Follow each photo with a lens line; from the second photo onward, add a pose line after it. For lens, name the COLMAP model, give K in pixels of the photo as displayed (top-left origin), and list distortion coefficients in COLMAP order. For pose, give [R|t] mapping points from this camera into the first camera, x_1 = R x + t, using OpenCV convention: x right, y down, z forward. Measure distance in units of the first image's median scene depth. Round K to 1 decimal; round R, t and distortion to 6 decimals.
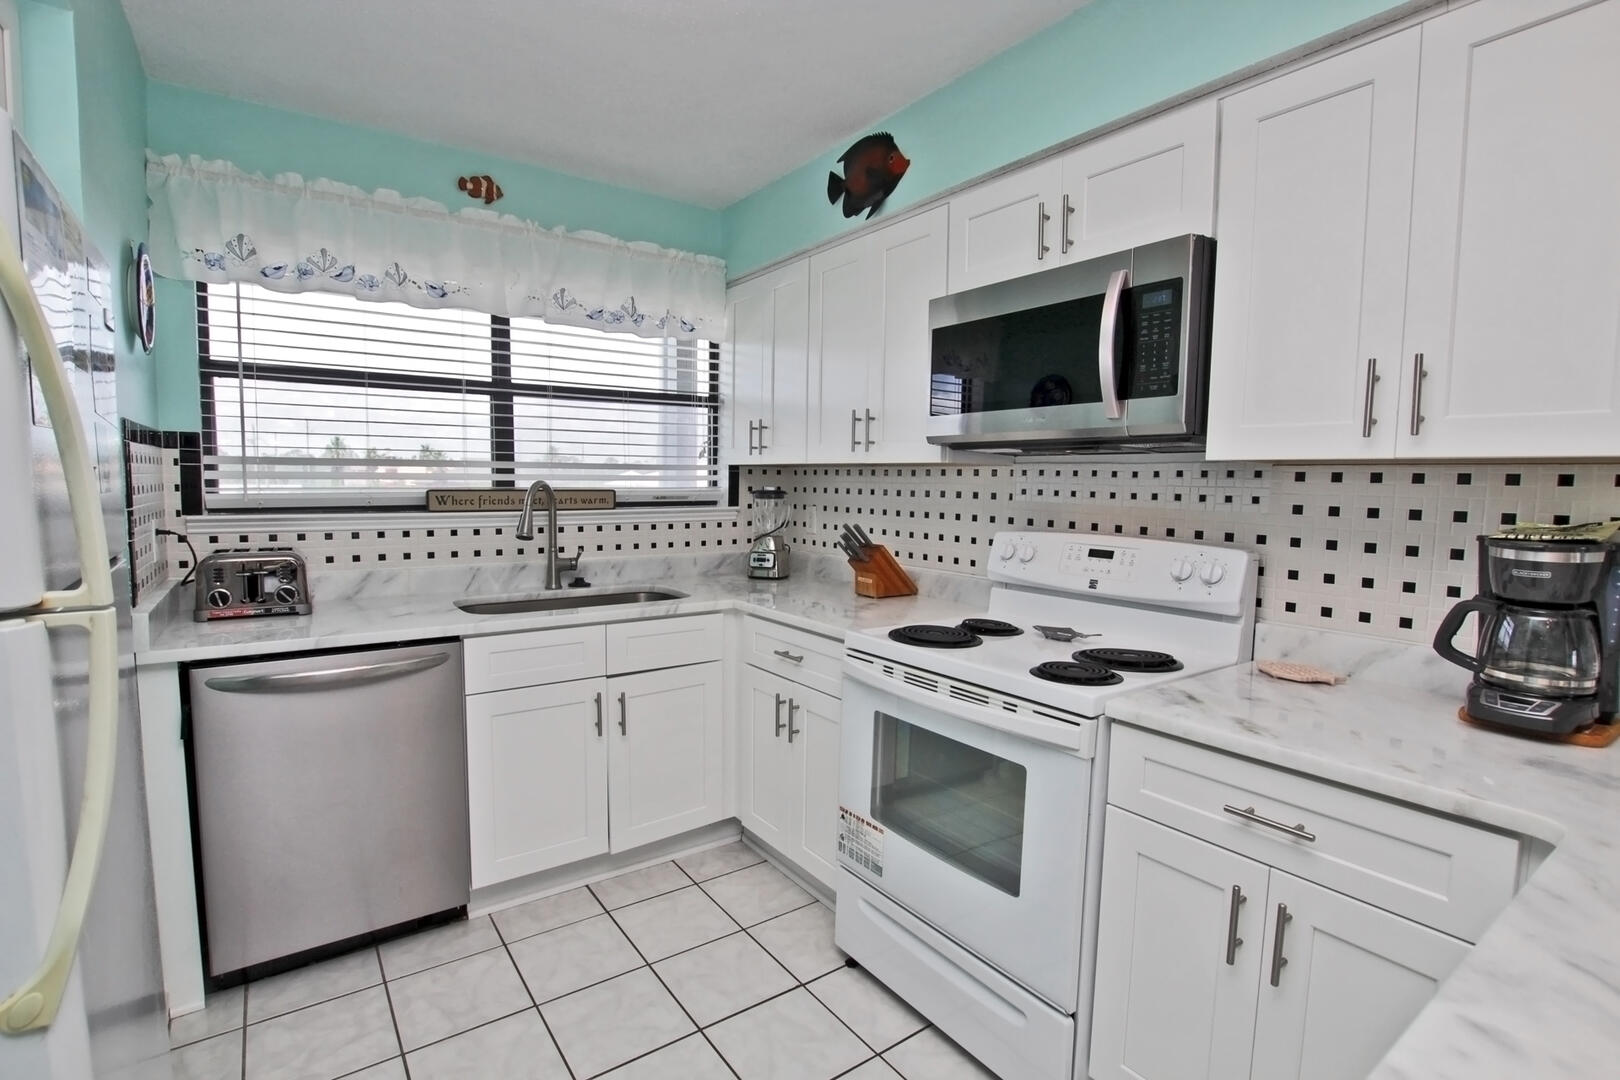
lens RADIAL K [[753.1, 0, 800.8], [0, 753.1, 542.9], [0, 0, 1]] dist [-0.034538, 0.004281]
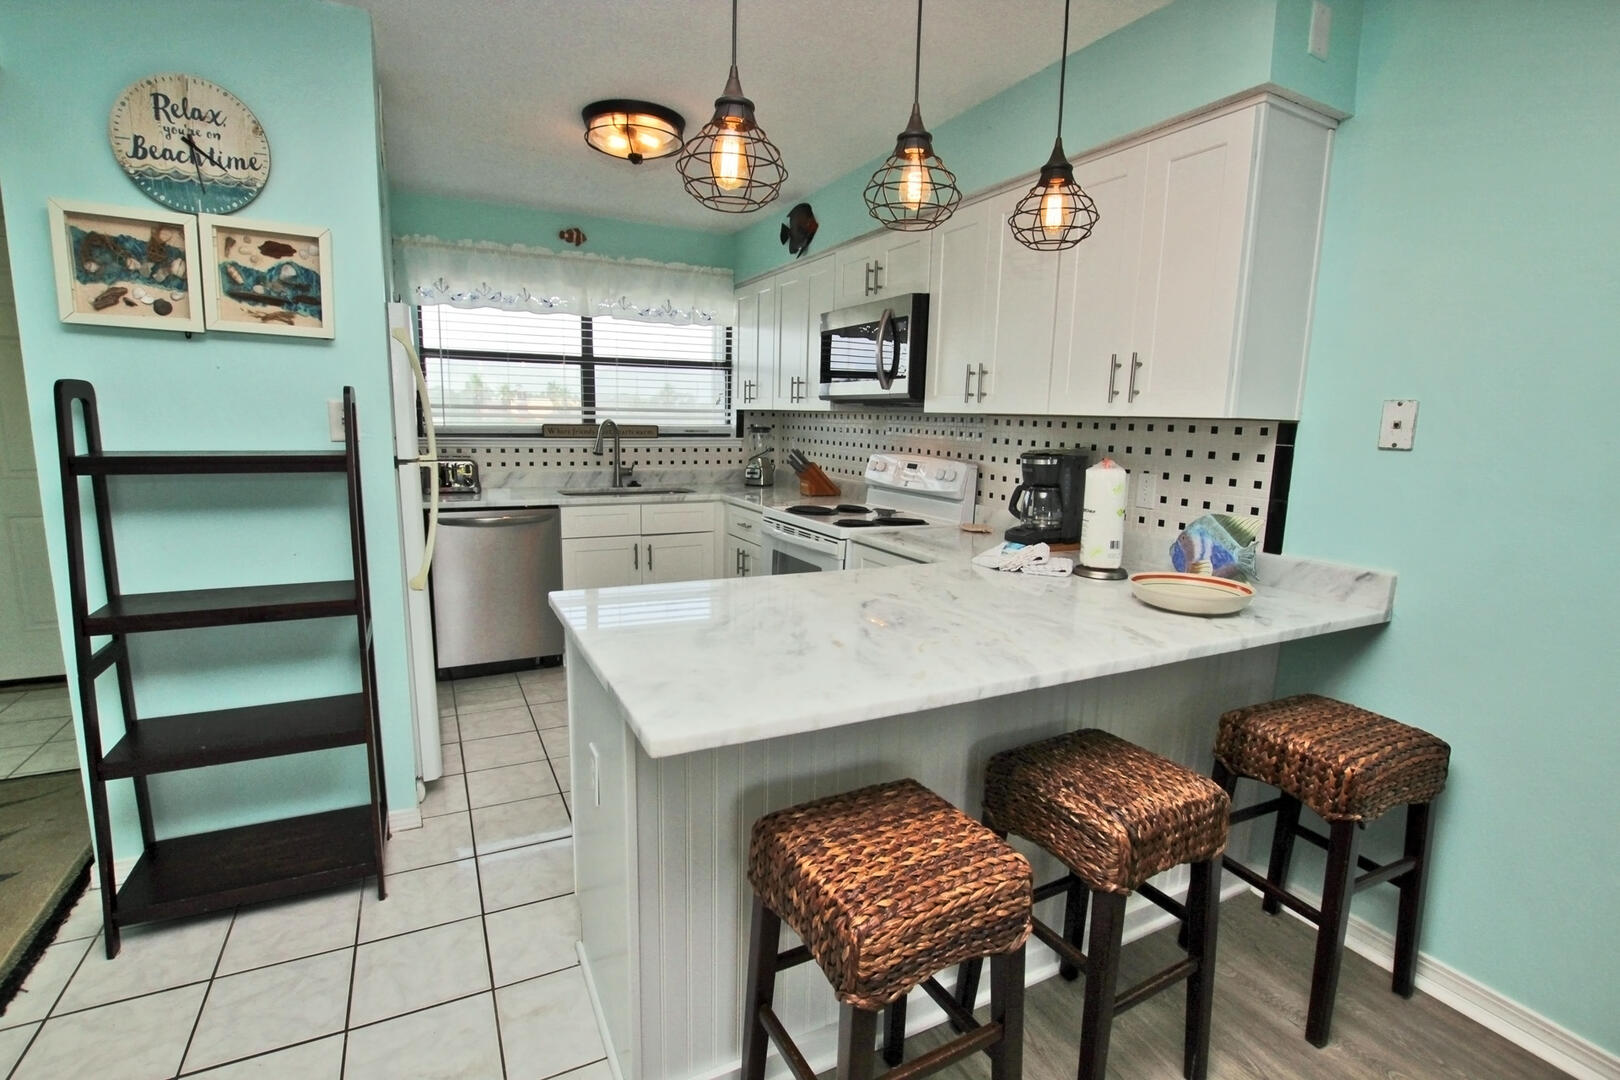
lens RADIAL K [[753.1, 0, 803.7], [0, 753.1, 541.5], [0, 0, 1]] dist [-0.034538, 0.004281]
pose [[0.989099, 0.033137, -0.143478, 0.321533], [-0.021733, 0.996531, 0.080331, 0.042223], [0.145642, -0.076337, 0.986388, -0.581416]]
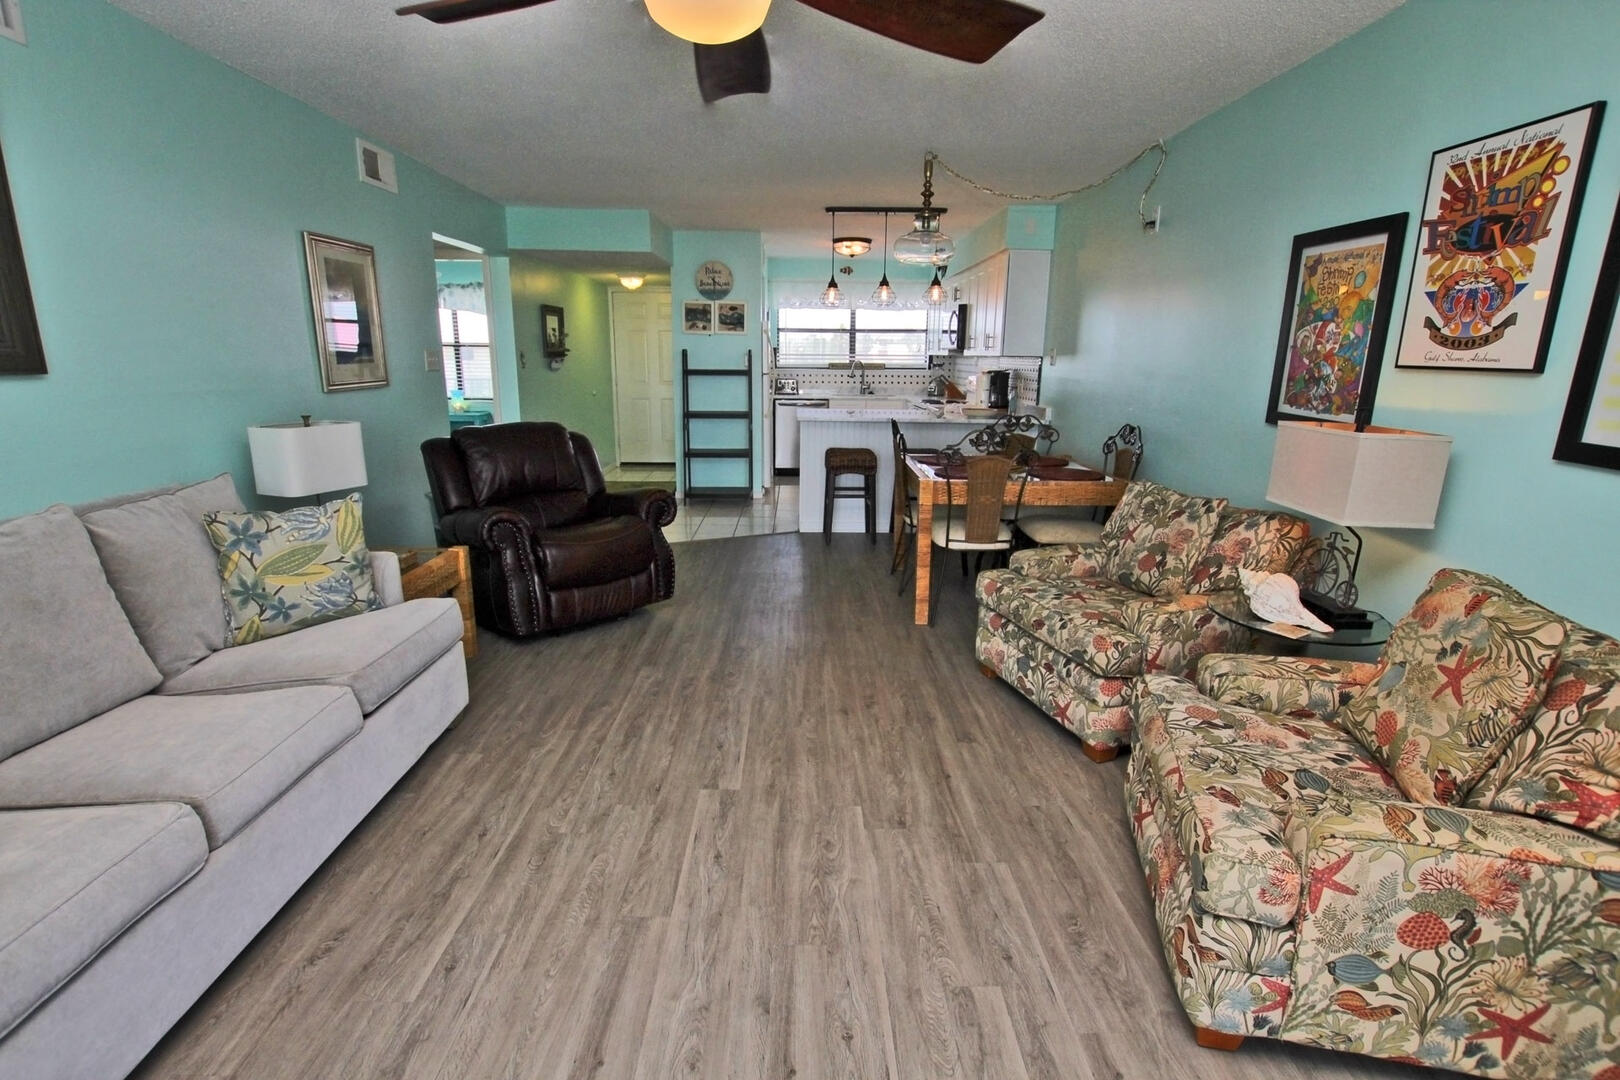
lens RADIAL K [[753.1, 0, 811.8], [0, 753.1, 540.7], [0, 0, 1]] dist [-0.034538, 0.004281]
pose [[0.825762, 0.131061, -0.548580, 1.447671], [-0.046249, 0.985086, 0.165730, 0.166501], [0.562119, -0.111482, 0.819508, -1.986394]]
